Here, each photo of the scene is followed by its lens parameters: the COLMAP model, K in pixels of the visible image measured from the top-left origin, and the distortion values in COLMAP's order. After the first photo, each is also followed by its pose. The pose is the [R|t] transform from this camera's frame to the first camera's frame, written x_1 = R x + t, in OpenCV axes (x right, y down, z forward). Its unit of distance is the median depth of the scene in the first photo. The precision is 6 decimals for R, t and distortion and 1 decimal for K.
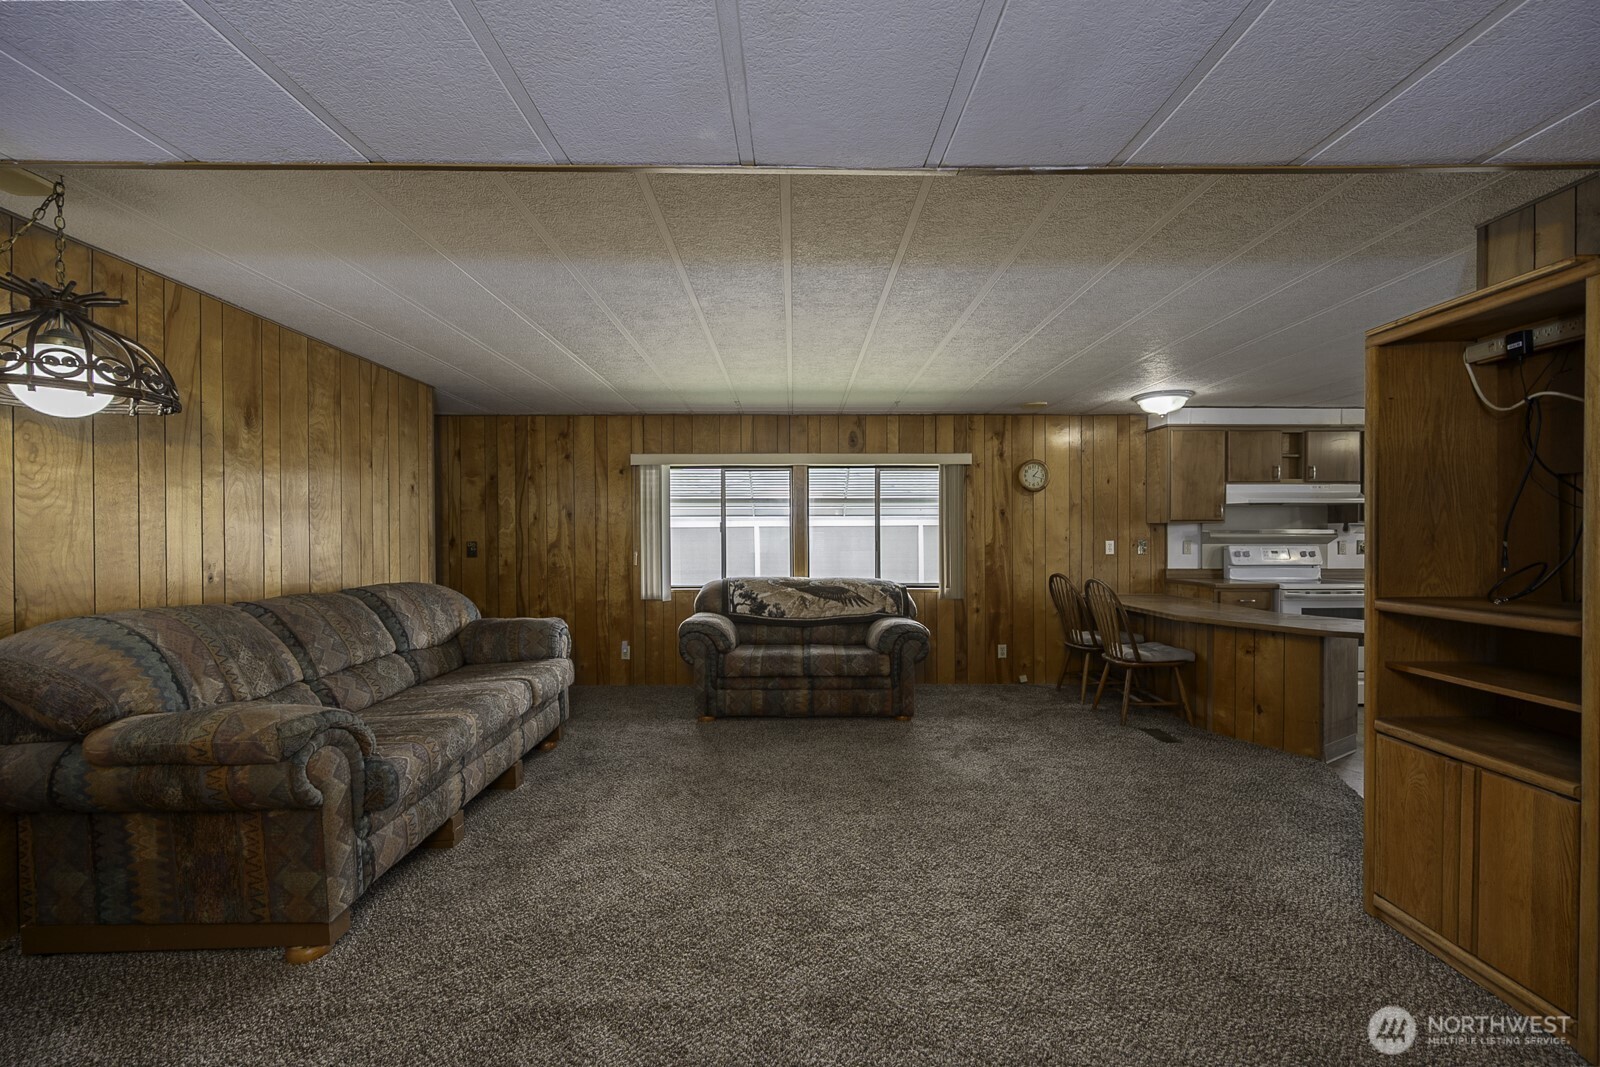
lens RADIAL K [[634.8, 0, 799.9], [0, 634.8, 539.5], [0, 0, 1]] dist [-0.001916, 0.000560]
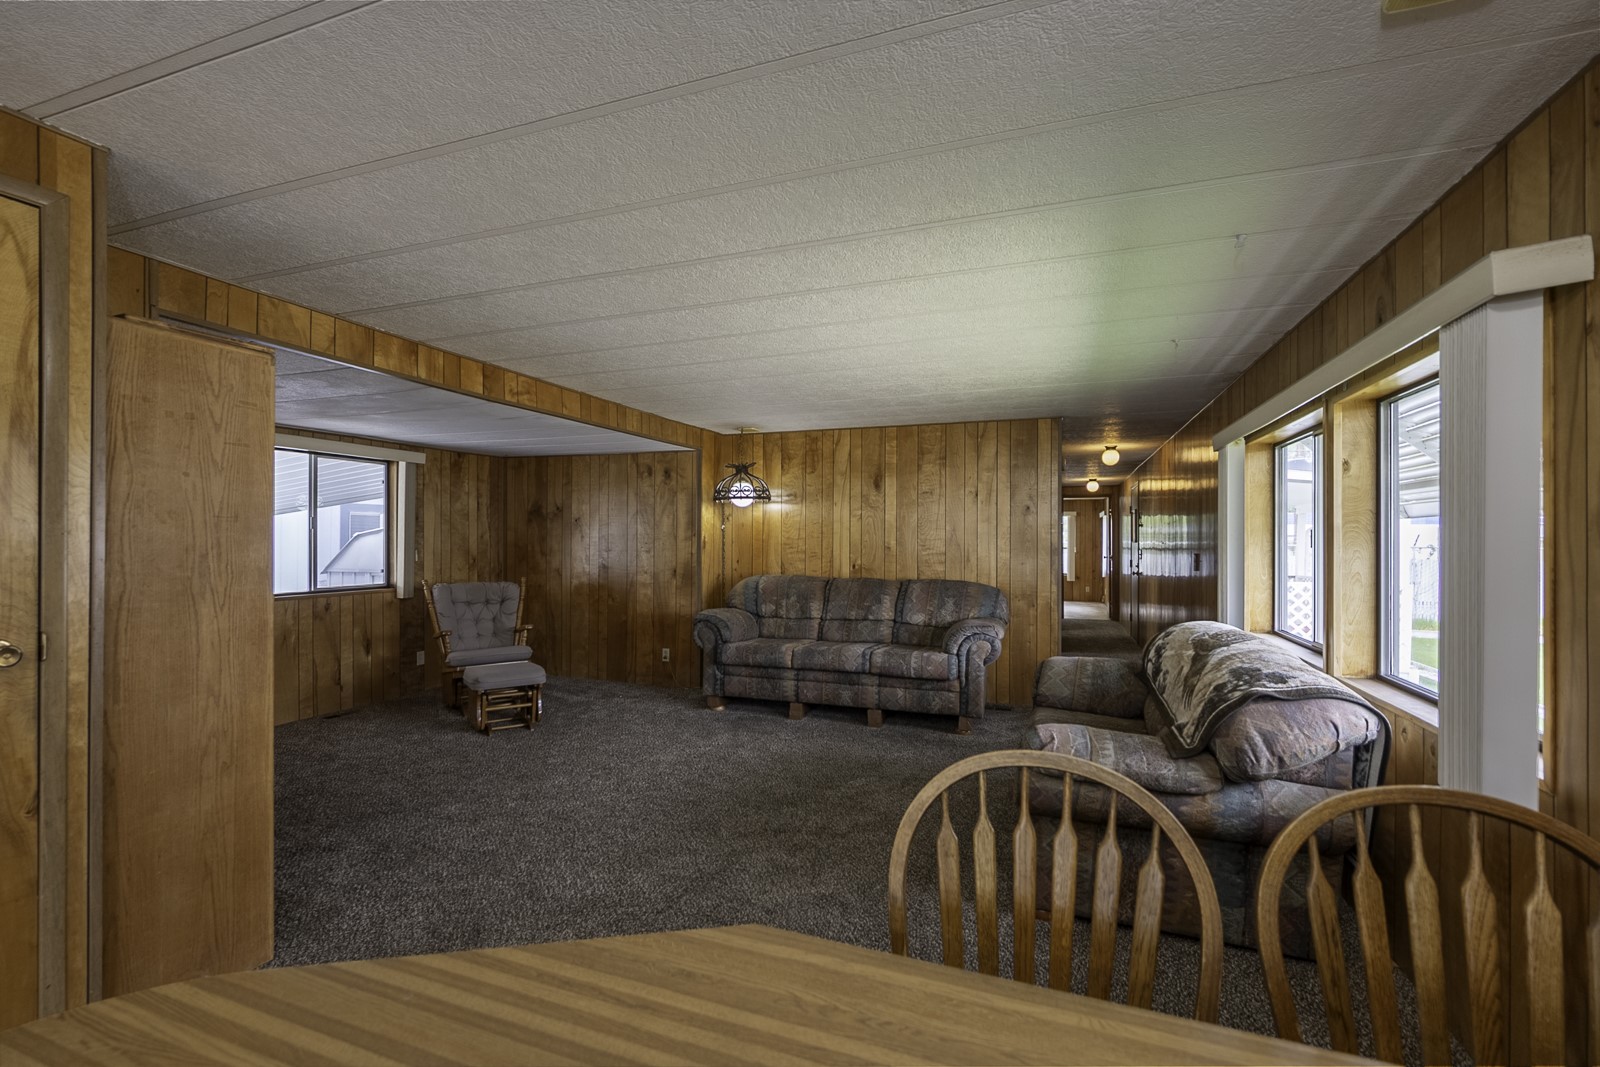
lens RADIAL K [[689.4, 0, 806.4], [0, 689.4, 537.3], [0, 0, 1]] dist [0.000751, -0.000076]
pose [[-0.354164, 0.000725, -0.935183, 0.766766], [-0.005885, 0.999978, 0.003004, -0.024739], [0.935165, 0.006568, -0.354152, 1.042405]]
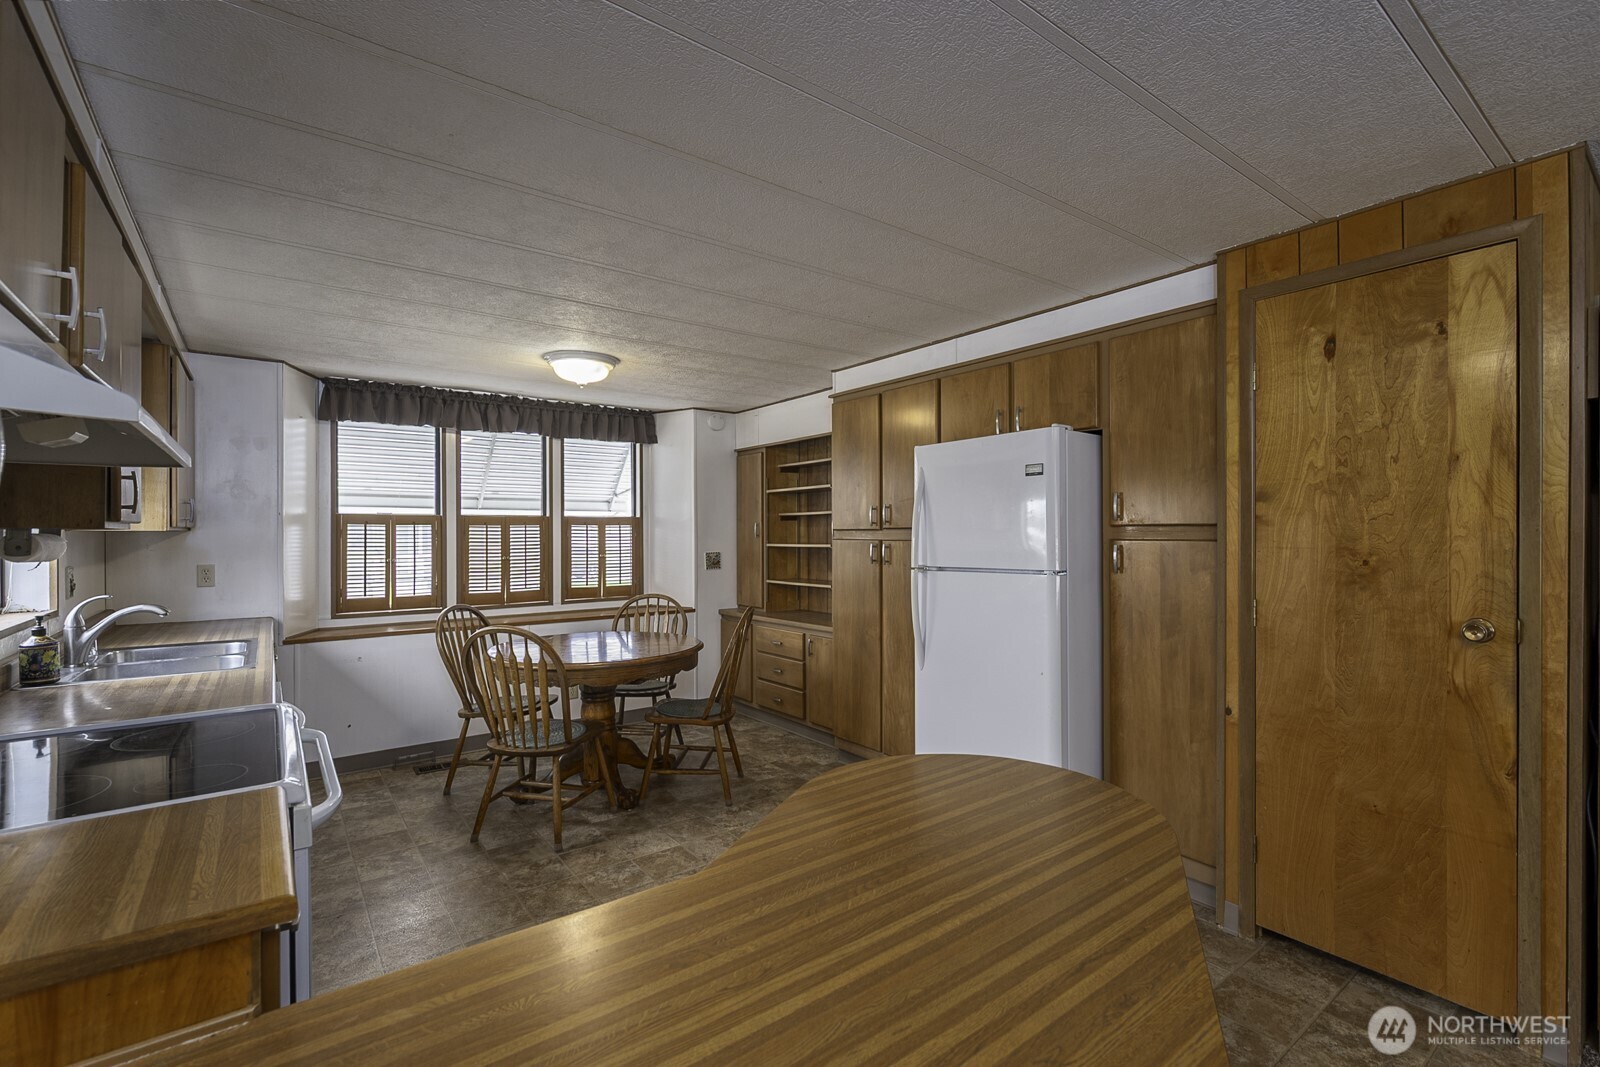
lens RADIAL K [[715.4, 0, 801.9], [0, 715.4, 528.3], [0, 0, 1]] dist [0.003491, -0.000121]
pose [[-0.597137, 0.006668, 0.802111, 0.476249], [0.007706, 0.999967, -0.002576, -0.026609], [-0.802102, 0.004643, -0.597169, 1.129500]]
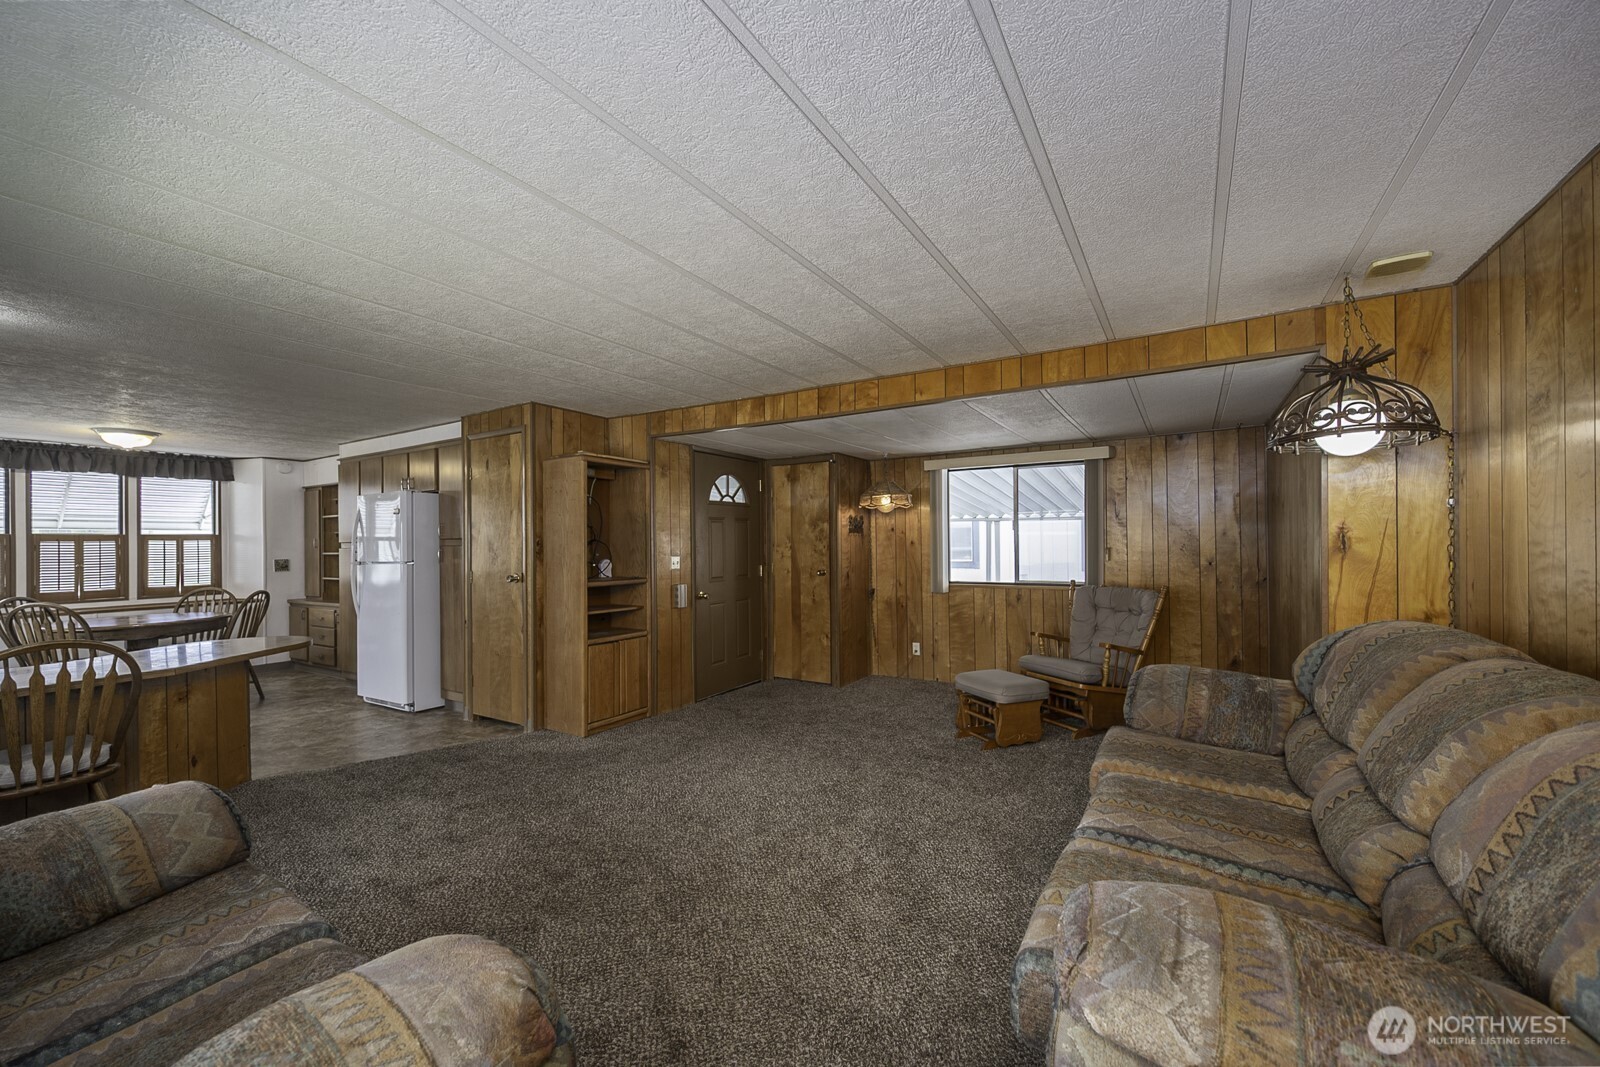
lens RADIAL K [[634.8, 0, 798.0], [0, 634.8, 537.4], [0, 0, 1]] dist [-0.001916, 0.000560]
pose [[-0.847215, 0.015928, 0.531011, -0.379038], [0.014772, 0.999870, -0.006423, -0.014189], [-0.531044, 0.002402, -0.847341, 1.160216]]
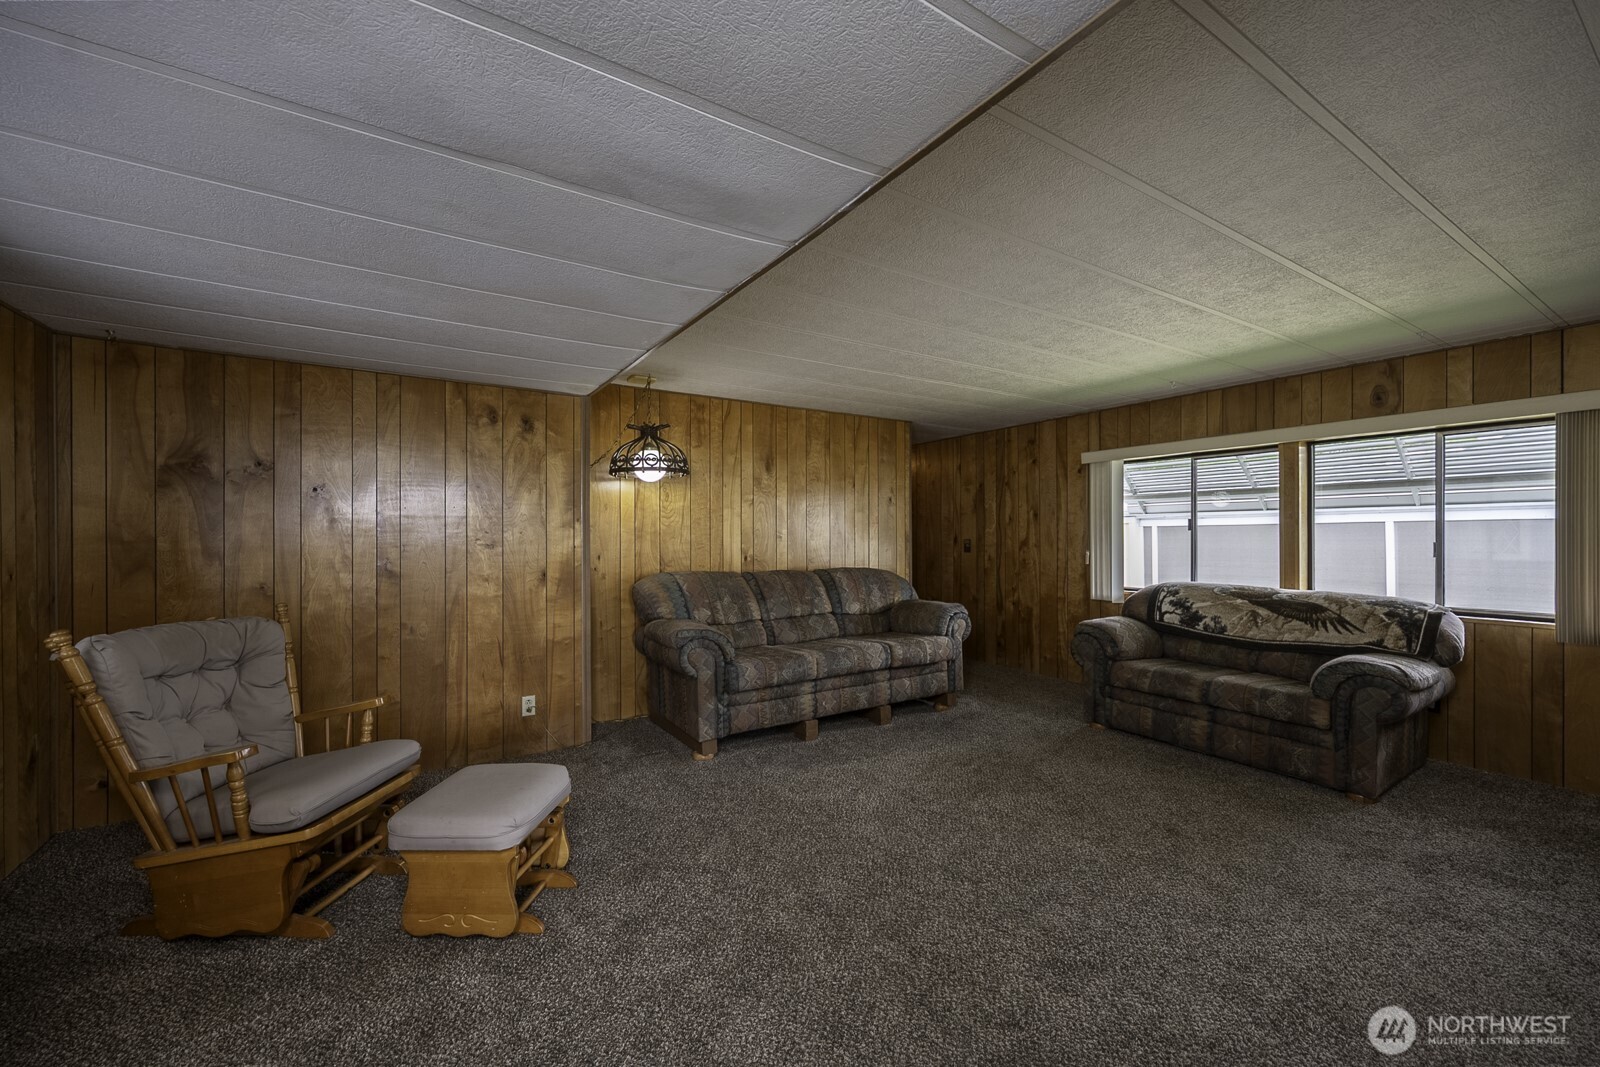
lens RADIAL K [[634.8, 0, 798.5], [0, 634.8, 540.7], [0, 0, 1]] dist [-0.001916, 0.000560]
pose [[0.522512, 0.008499, -0.852589, 0.436852], [-0.003711, 0.999964, 0.007694, -0.002714], [0.852624, -0.000857, 0.522525, 0.116676]]
